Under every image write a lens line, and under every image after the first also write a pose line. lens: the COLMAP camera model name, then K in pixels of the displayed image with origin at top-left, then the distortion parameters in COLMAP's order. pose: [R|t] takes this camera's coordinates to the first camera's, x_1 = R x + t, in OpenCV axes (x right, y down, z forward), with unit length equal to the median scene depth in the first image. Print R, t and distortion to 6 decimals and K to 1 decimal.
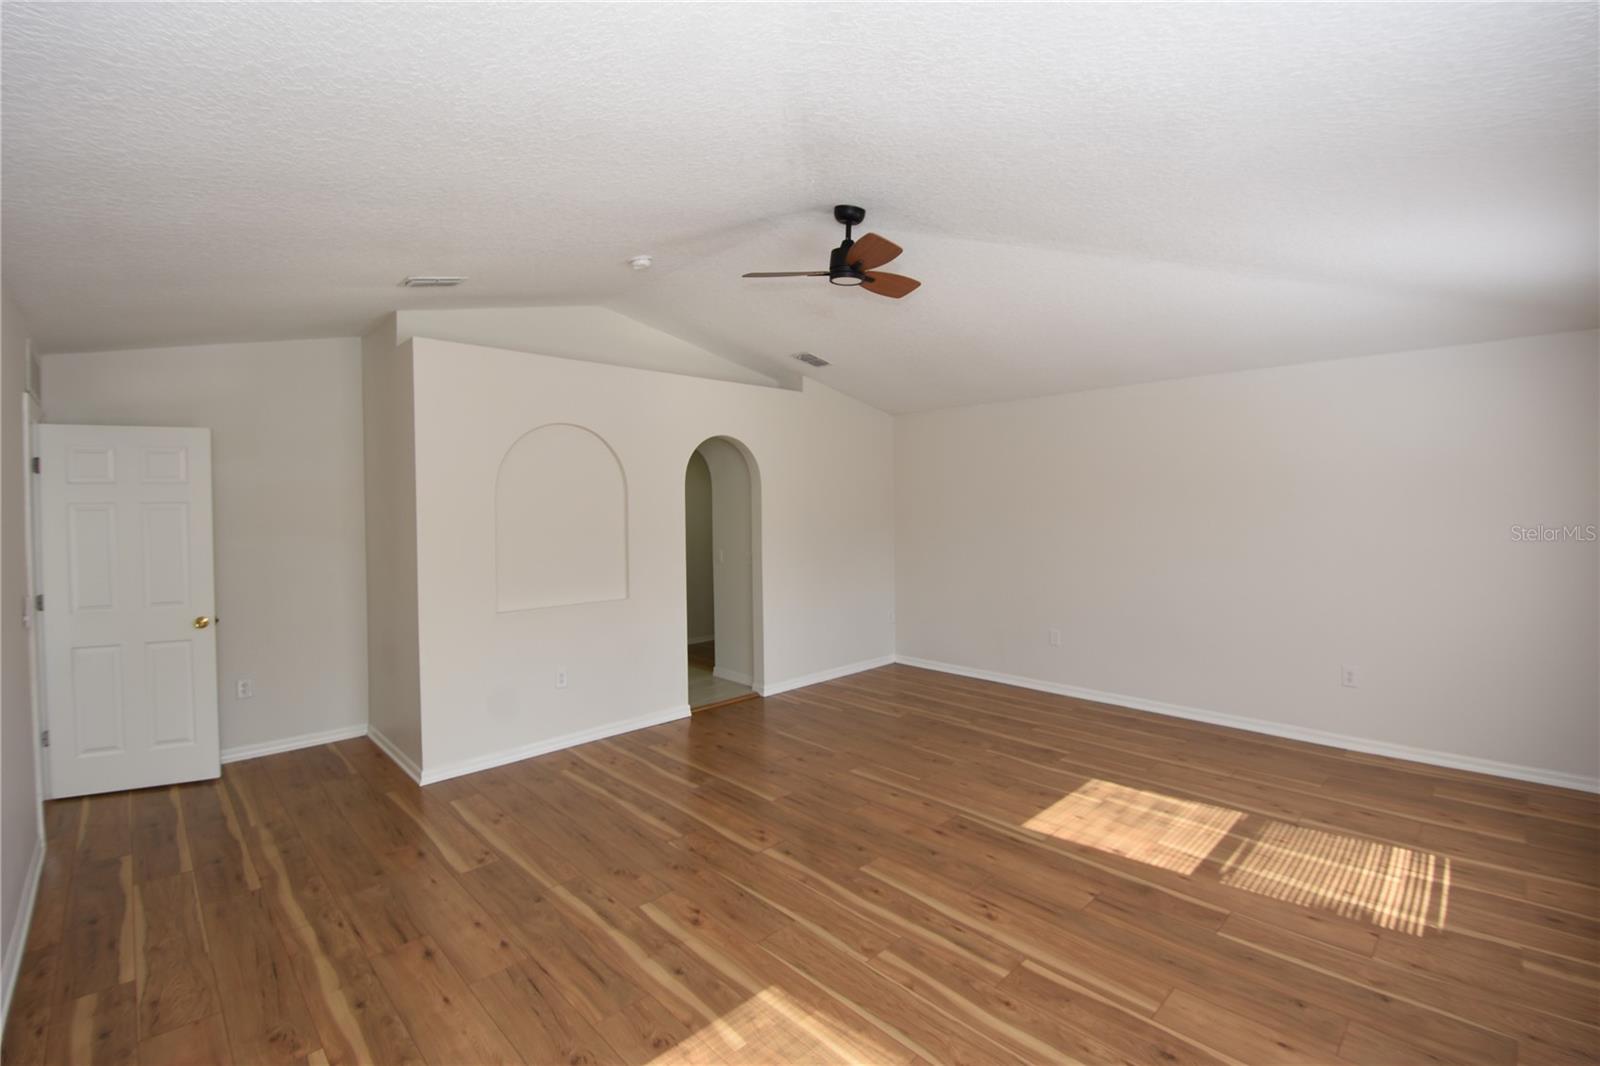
lens RADIAL K [[706.6, 0, 796.9], [0, 706.6, 515.2], [0, 0, 1]] dist [0.007953, -0.019528]
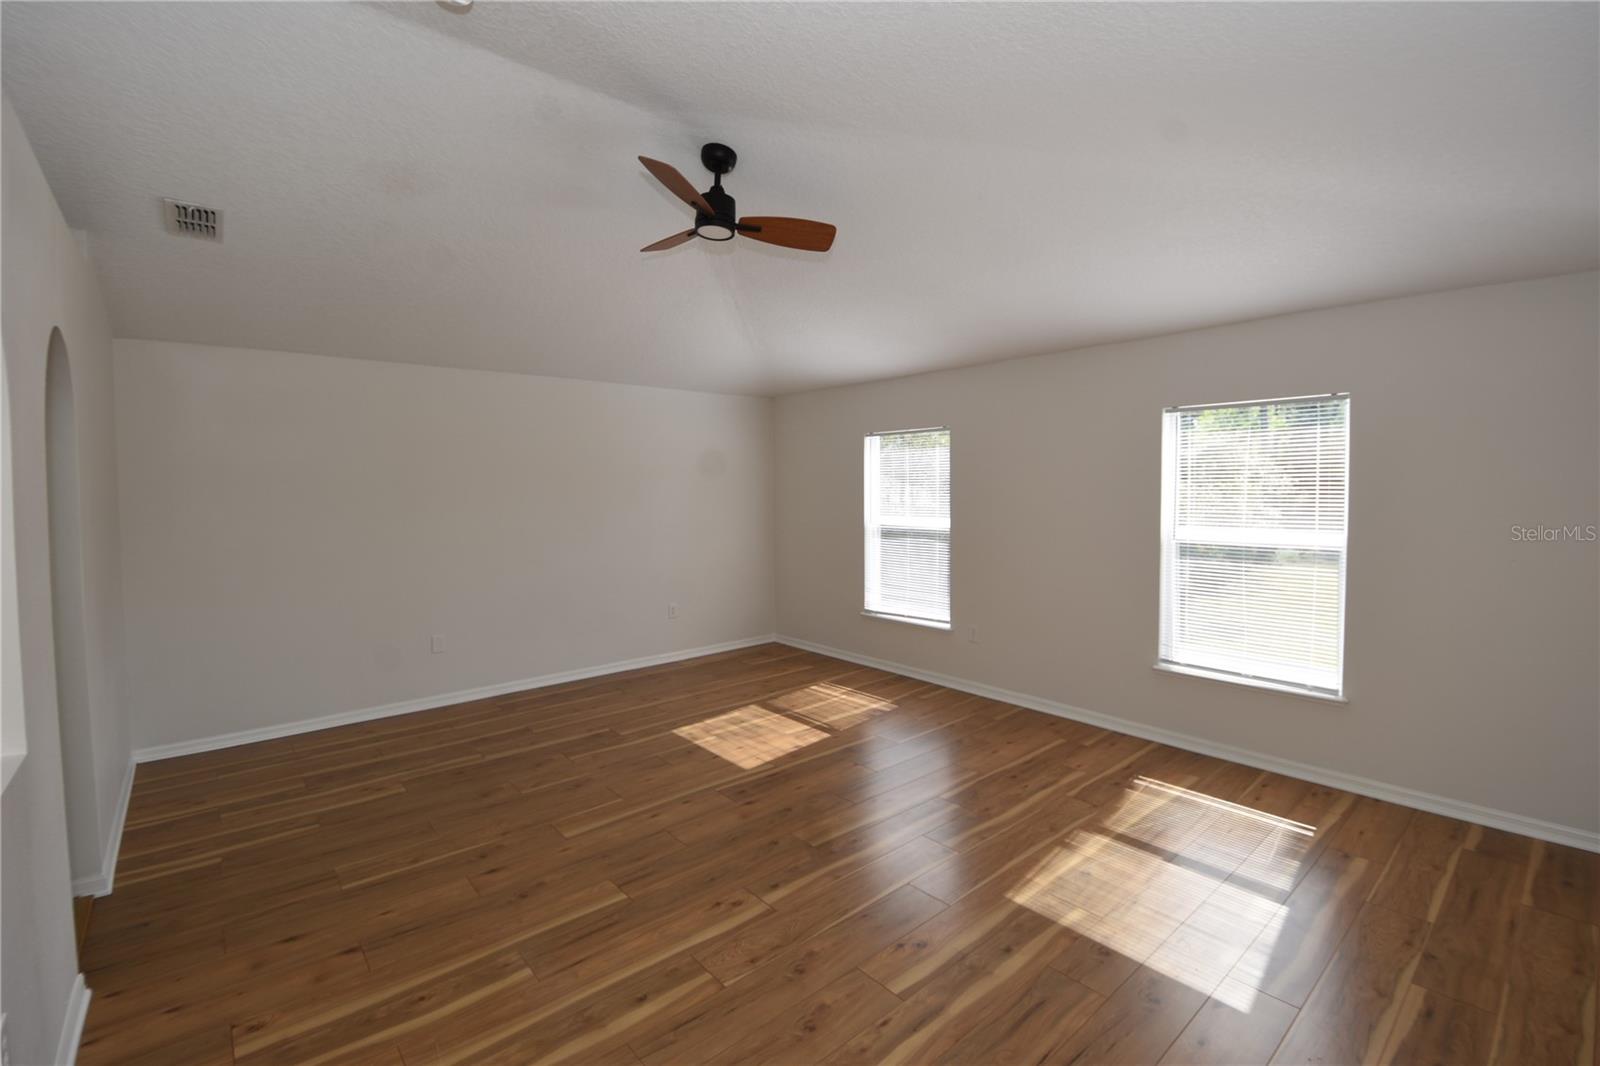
lens RADIAL K [[706.6, 0, 796.9], [0, 706.6, 515.2], [0, 0, 1]] dist [0.007953, -0.019528]
pose [[0.049885, -0.032152, 0.998237, -0.804431], [0.022448, 0.999265, 0.031064, -0.003742], [-0.998503, 0.020858, 0.050570, 0.856484]]
